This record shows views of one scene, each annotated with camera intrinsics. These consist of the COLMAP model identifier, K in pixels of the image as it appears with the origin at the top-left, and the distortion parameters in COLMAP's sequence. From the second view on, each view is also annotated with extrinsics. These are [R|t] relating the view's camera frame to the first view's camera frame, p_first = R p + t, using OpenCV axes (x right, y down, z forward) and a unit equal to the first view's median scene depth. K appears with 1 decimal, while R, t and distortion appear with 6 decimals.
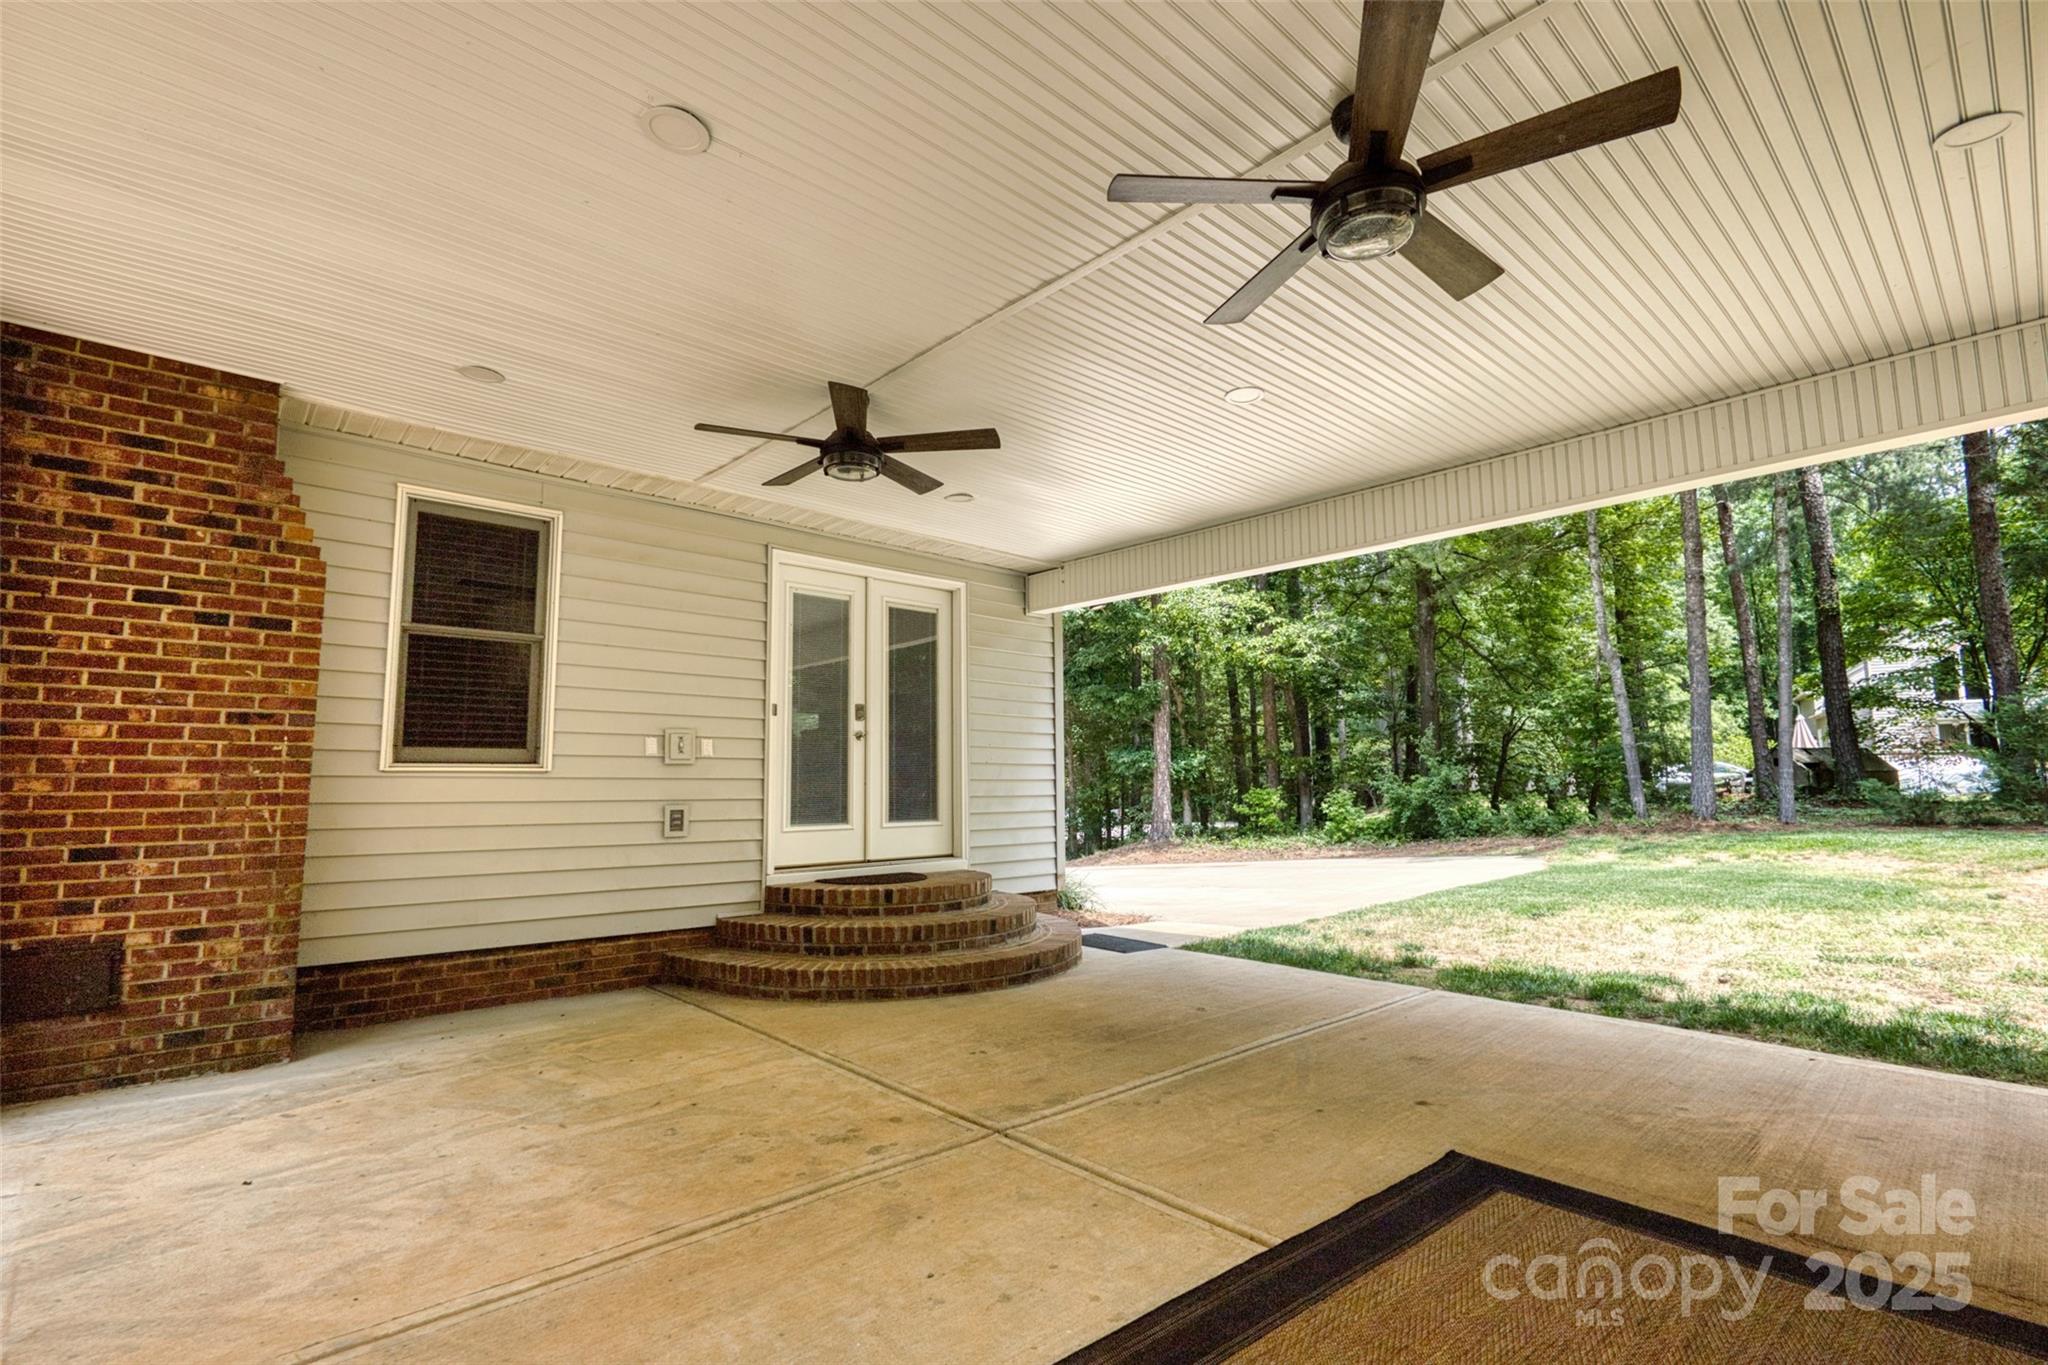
lens RADIAL K [[939.8, 0, 1013.5], [0, 939.8, 668.7], [0, 0, 1]] dist [-0.002126, 0.003117]
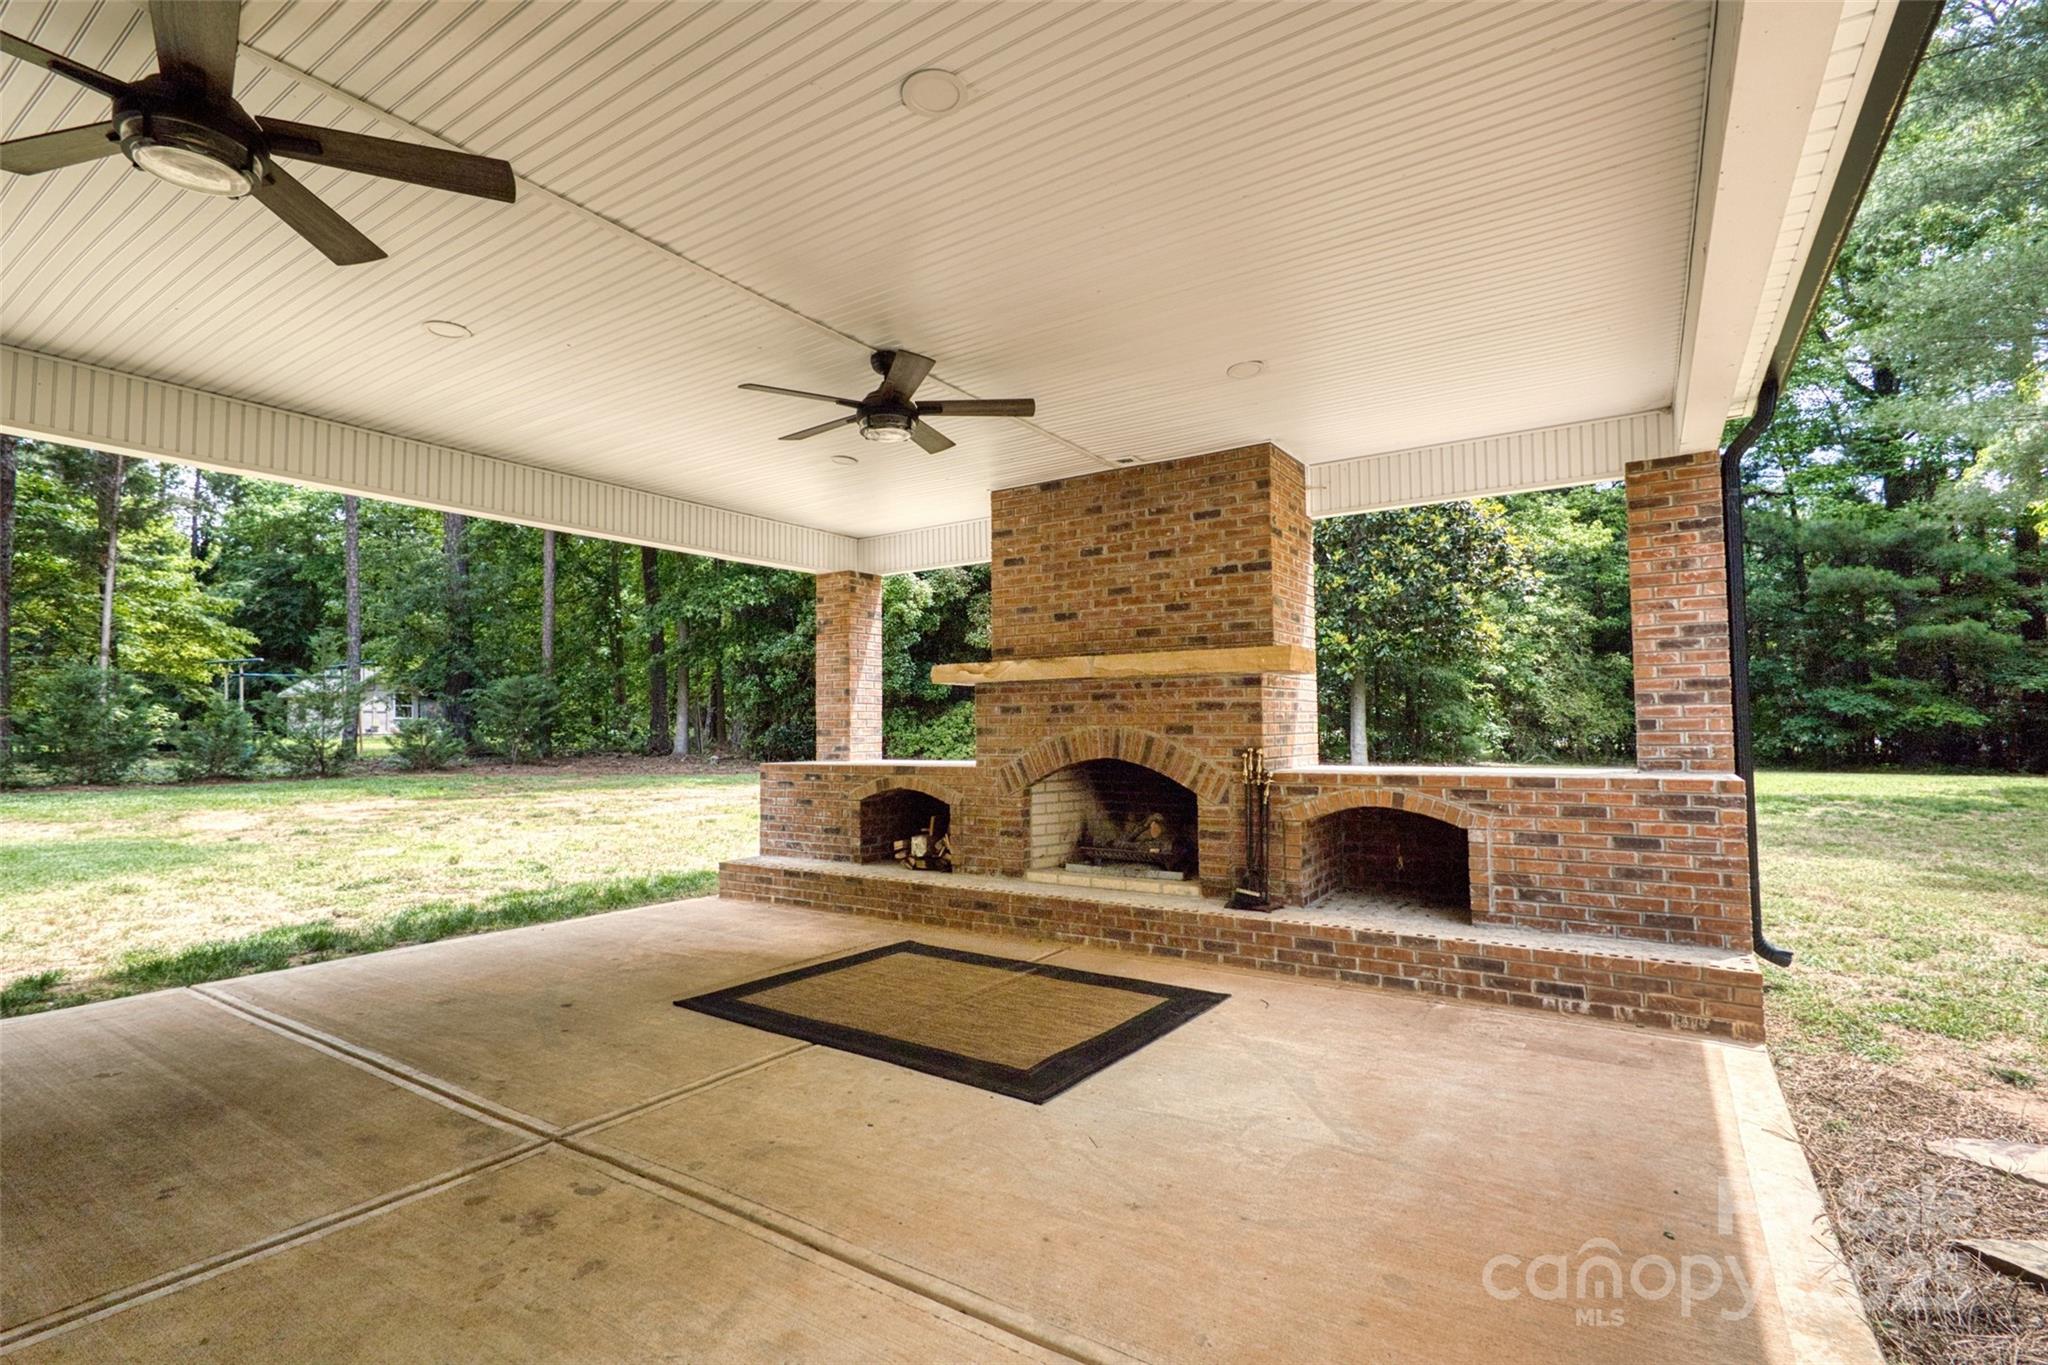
lens RADIAL K [[939.8, 0, 1020.5], [0, 939.8, 682.7], [0, 0, 1]] dist [-0.002126, 0.003117]
pose [[-0.250744, 0.058991, 0.966254, -0.980815], [-0.110639, 0.989855, -0.089142, 0.088736], [-0.961710, -0.129257, -0.241674, 0.813751]]
